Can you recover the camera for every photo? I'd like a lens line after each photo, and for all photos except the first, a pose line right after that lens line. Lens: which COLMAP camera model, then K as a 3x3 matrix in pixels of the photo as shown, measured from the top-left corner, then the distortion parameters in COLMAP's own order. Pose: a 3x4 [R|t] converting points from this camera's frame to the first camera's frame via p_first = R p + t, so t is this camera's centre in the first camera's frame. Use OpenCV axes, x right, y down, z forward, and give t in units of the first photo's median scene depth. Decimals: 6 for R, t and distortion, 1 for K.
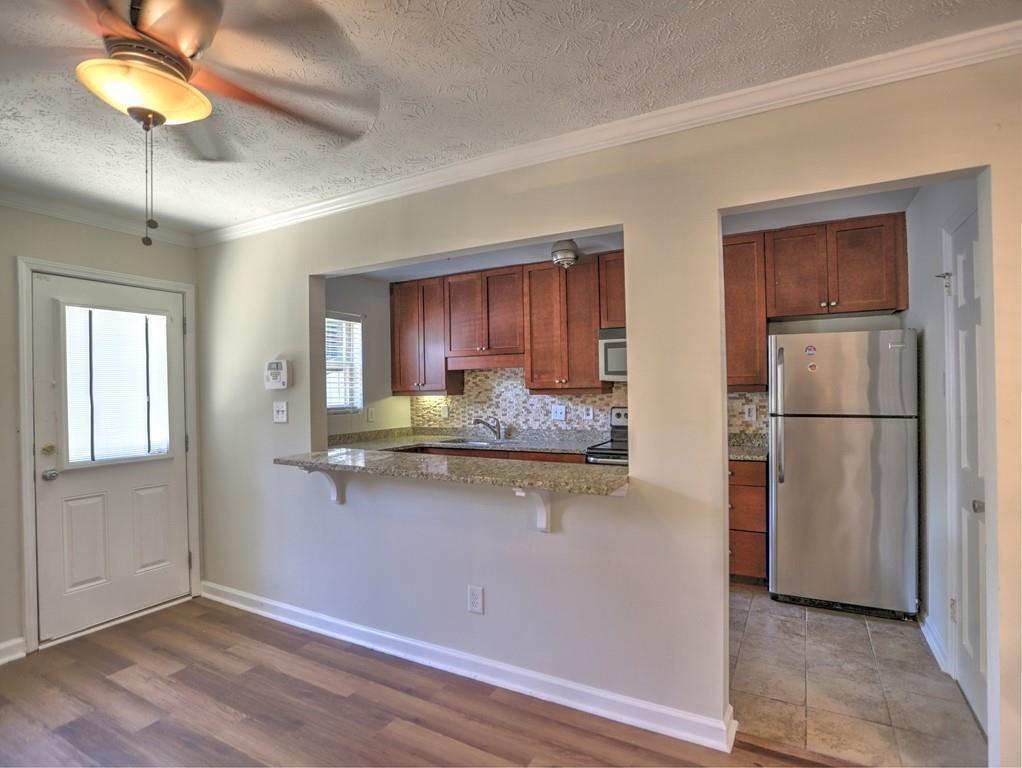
lens RADIAL K [[529.4, 0, 519.2], [0, 529.4, 385.0], [0, 0, 1]] dist [-0.060792, 0.026374]
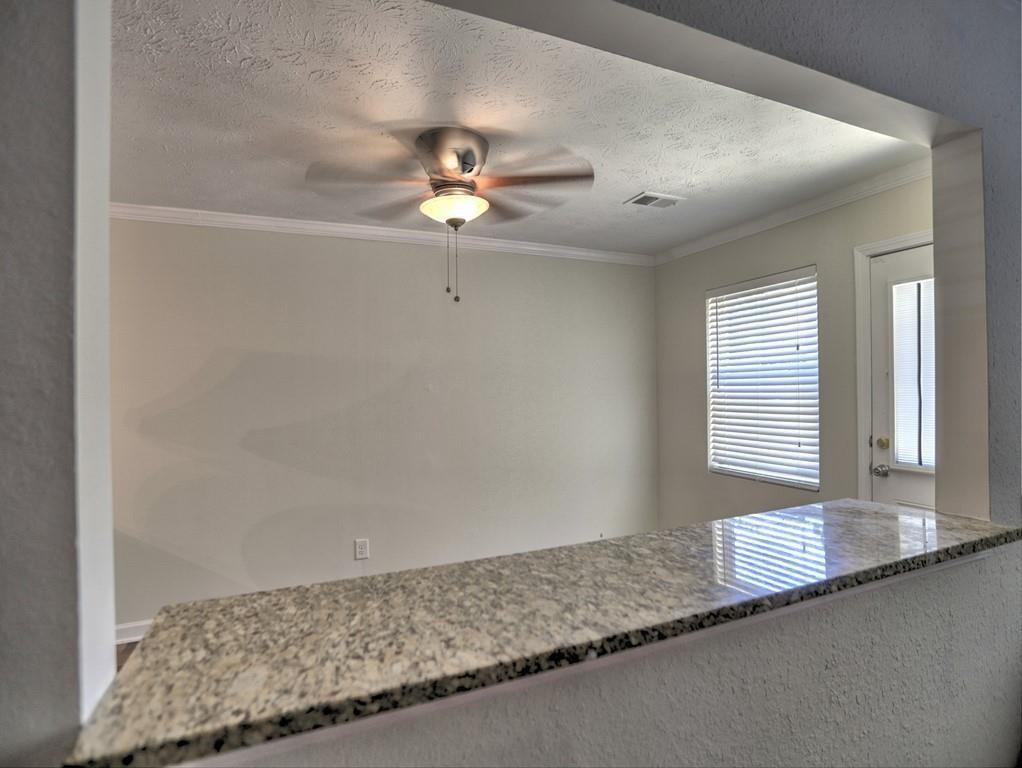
lens RADIAL K [[529.4, 0, 519.6], [0, 529.4, 385.3], [0, 0, 1]] dist [-0.060792, 0.026374]
pose [[-0.609630, 0.020300, -0.792426, 0.127986], [0.028447, 0.999588, 0.003722, -0.000266], [0.792176, -0.020273, -0.609956, 0.634688]]
